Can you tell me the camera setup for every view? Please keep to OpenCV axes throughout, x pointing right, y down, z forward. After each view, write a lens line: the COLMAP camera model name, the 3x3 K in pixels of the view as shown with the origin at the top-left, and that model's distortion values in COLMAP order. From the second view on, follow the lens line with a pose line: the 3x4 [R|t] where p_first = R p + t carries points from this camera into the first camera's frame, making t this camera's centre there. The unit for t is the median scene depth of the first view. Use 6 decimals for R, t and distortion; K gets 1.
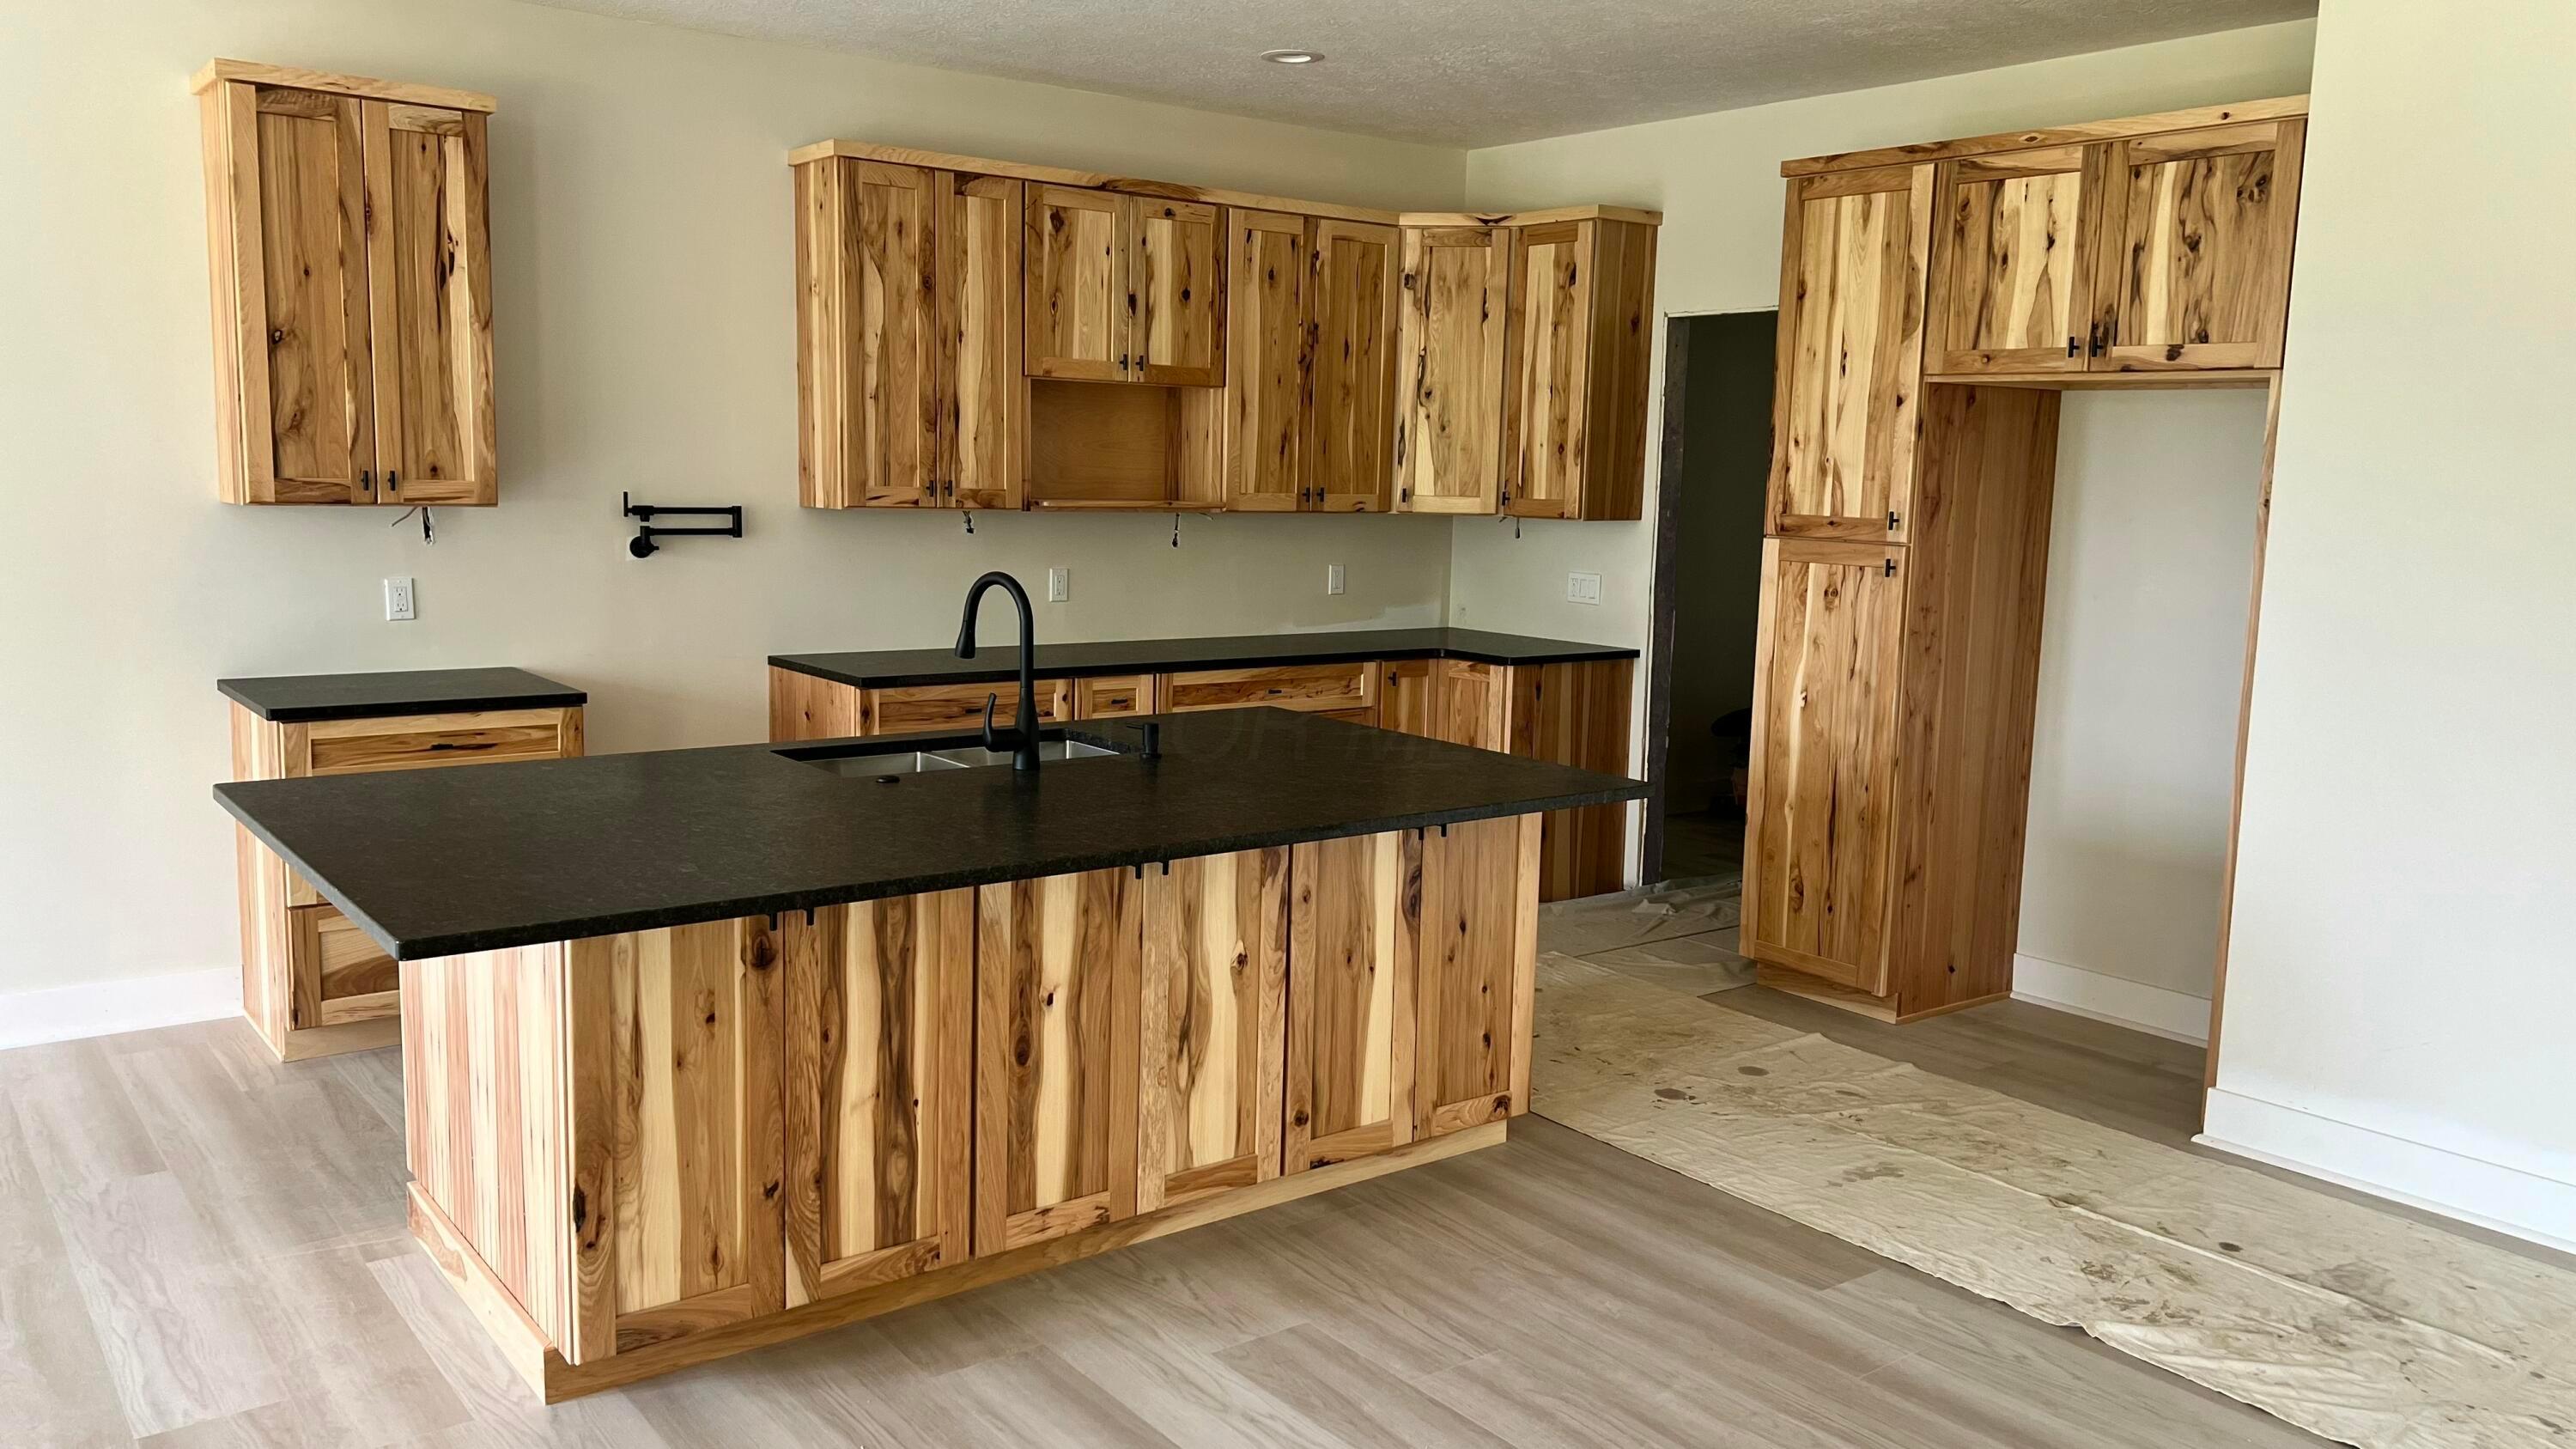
lens RADIAL K [[1916.9, 0, 1286.0], [0, 1916.9, 741.5], [0, 0, 1]] dist [0.010997, -0.008314]
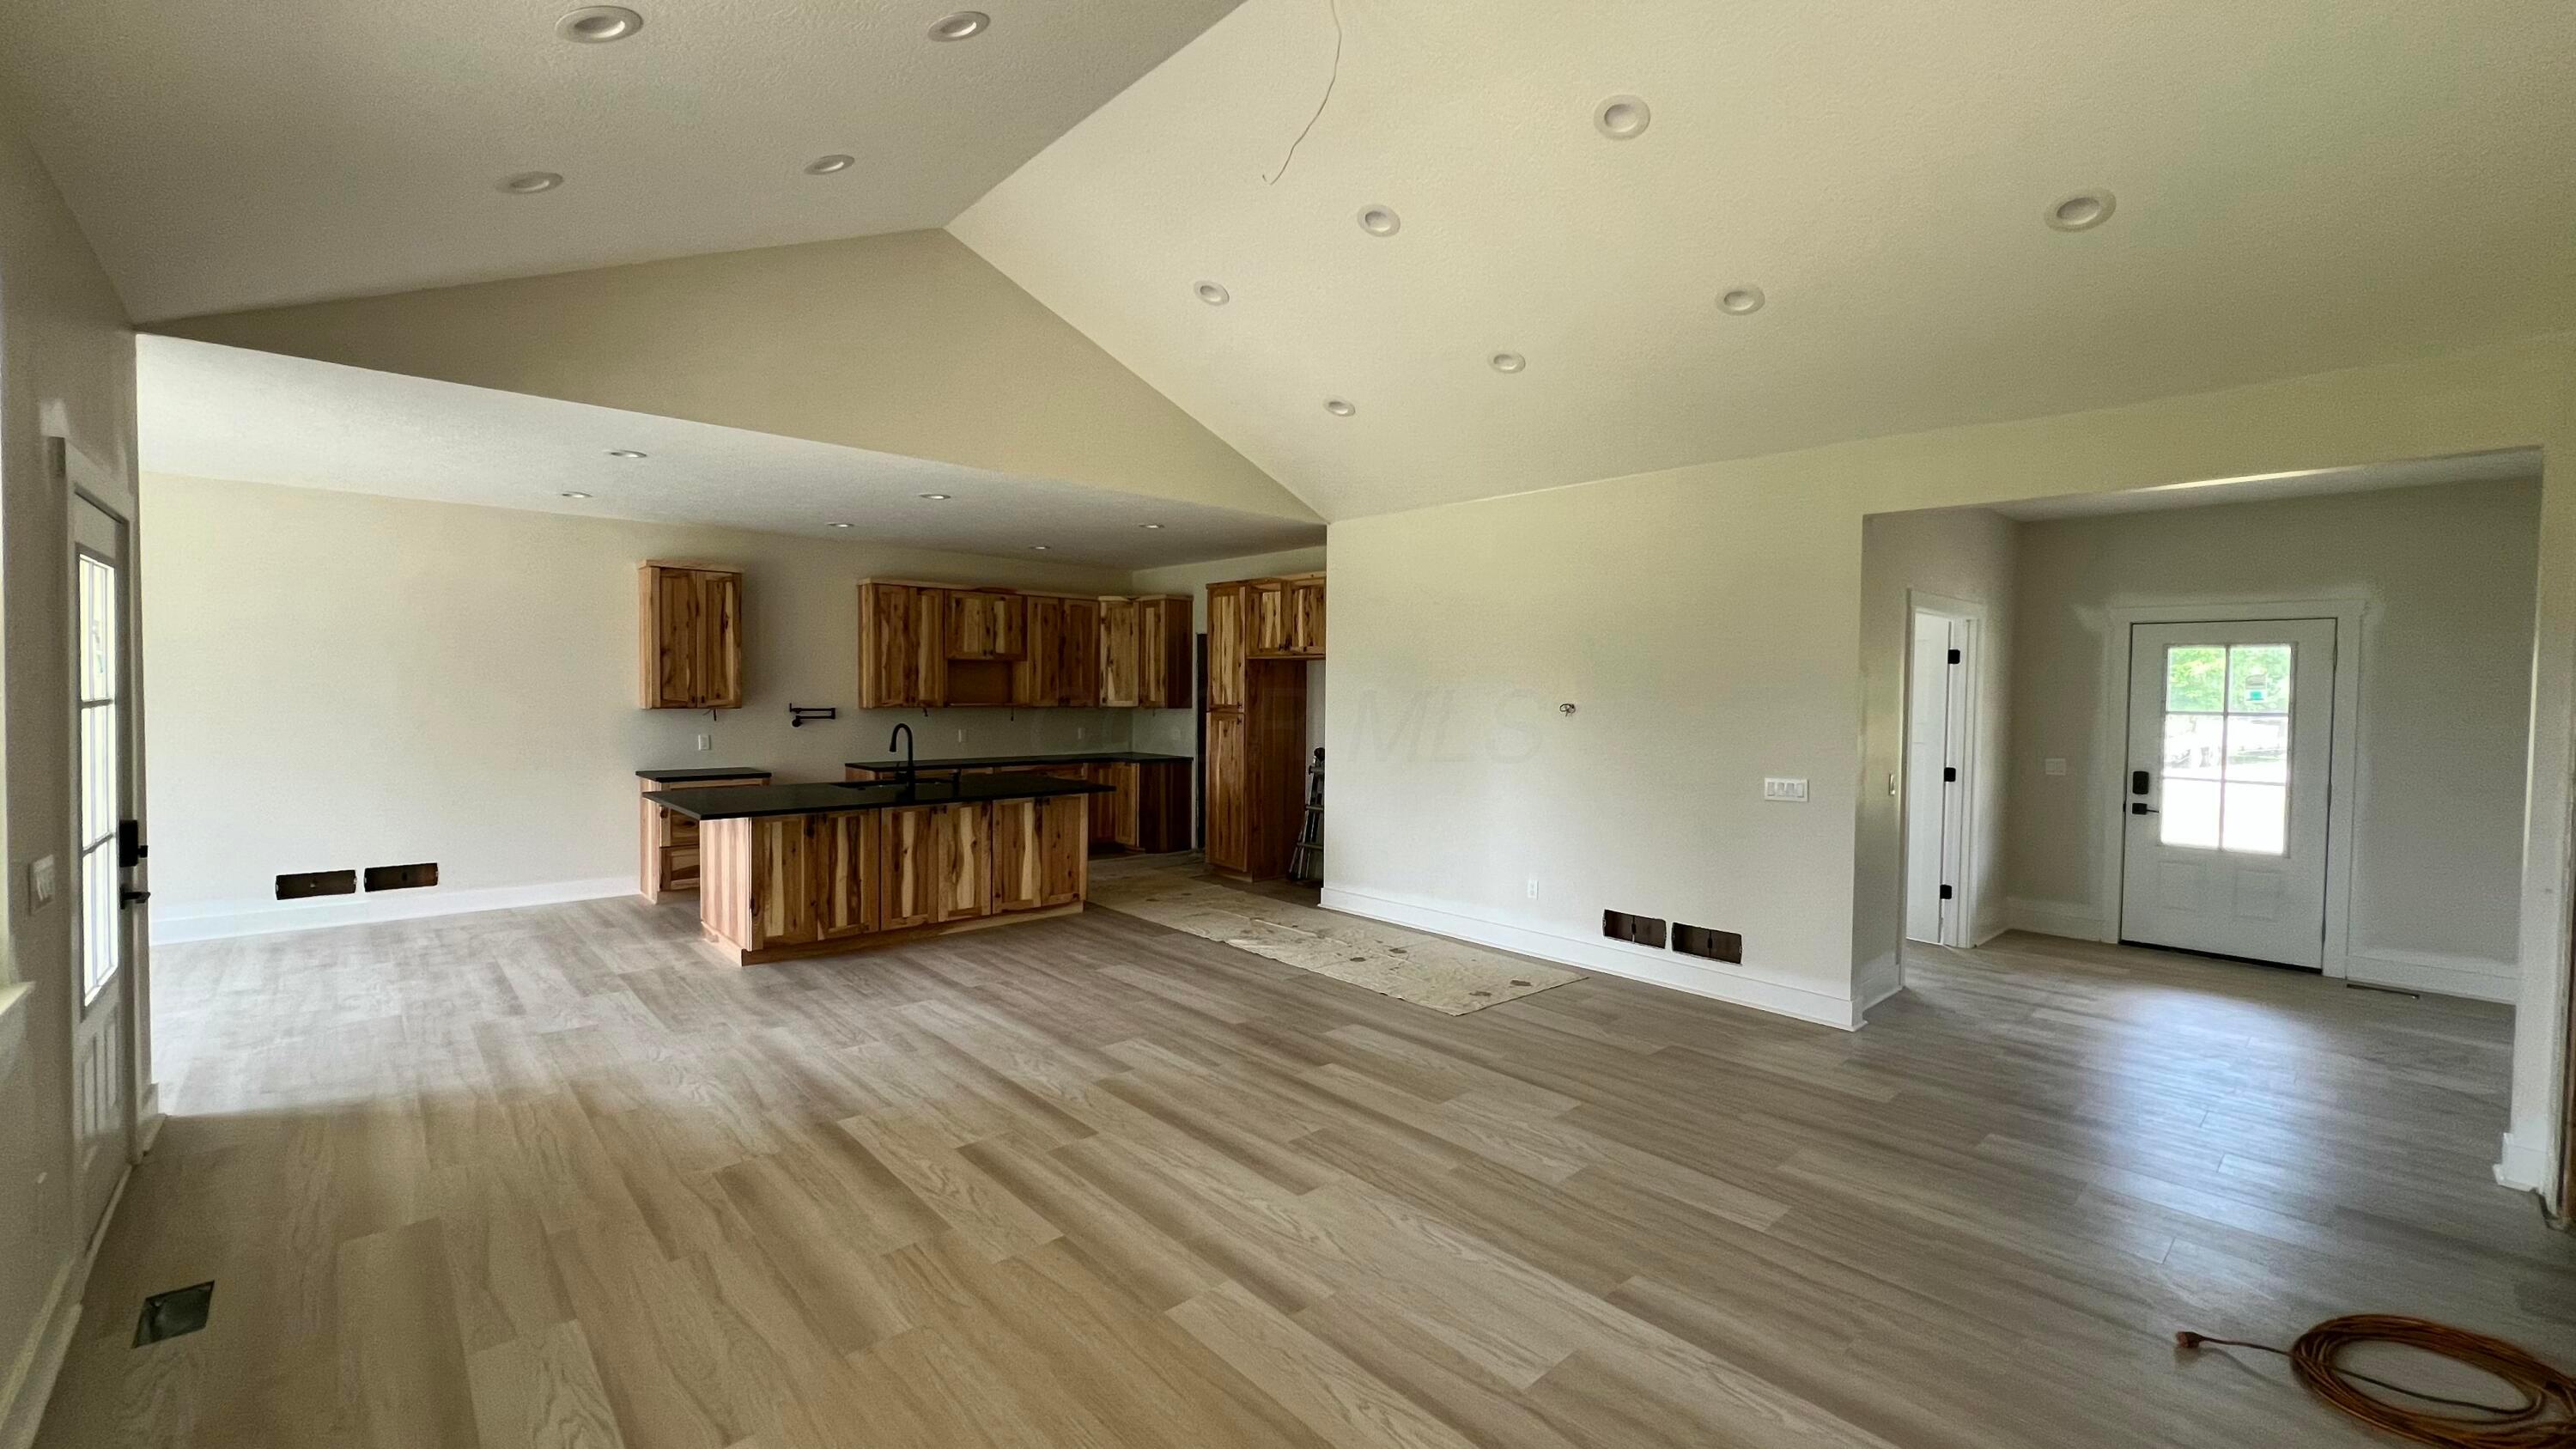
lens RADIAL K [[1033.5, 0, 1291.6], [0, 1033.5, 720.9], [0, 0, 1]] dist [-0.007975, 0.000209]
pose [[0.995827, -0.018213, 0.089430, 0.269814], [0.028167, 0.993383, -0.111337, 0.090789], [-0.086811, 0.113391, 0.989751, -0.591140]]
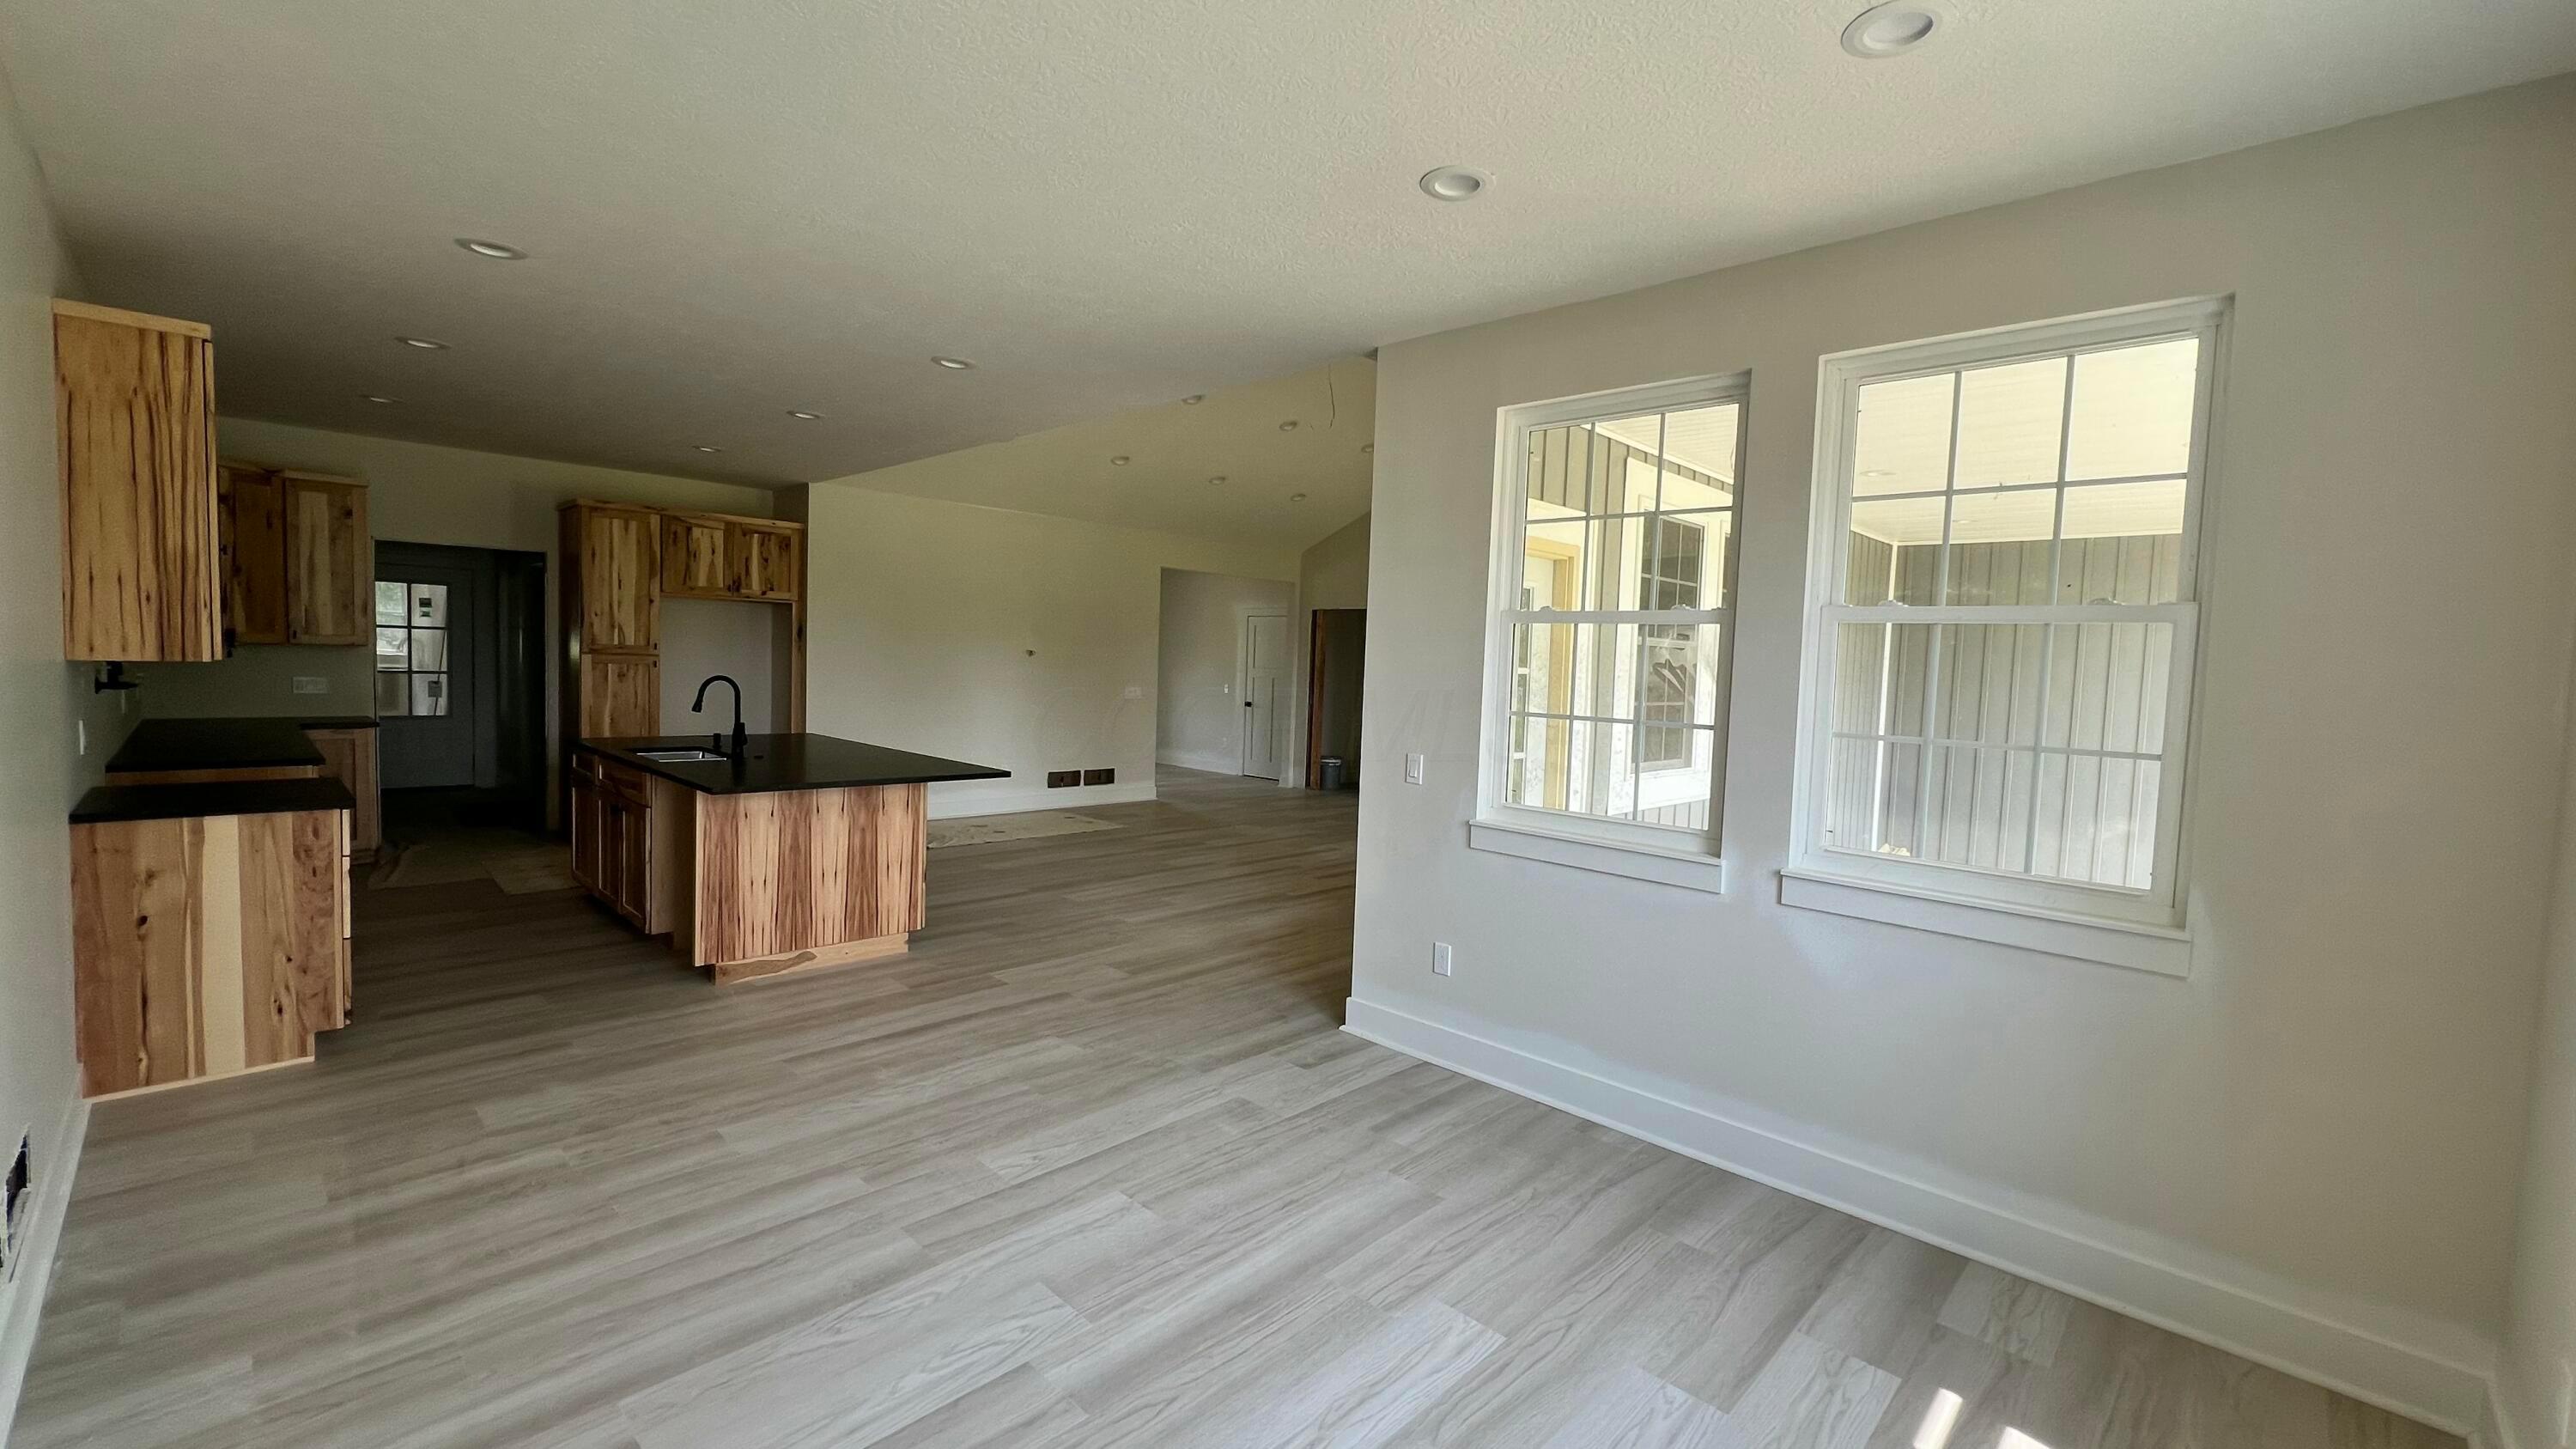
lens RADIAL K [[1029.3, 0, 1289.5], [0, 1029.3, 719.0], [0, 0, 1]] dist [-0.002963, -0.000187]
pose [[-0.145500, -0.090125, 0.985245, -1.283112], [0.102478, 0.989113, 0.105612, -0.080222], [-0.984037, 0.116332, -0.134680, 0.364256]]
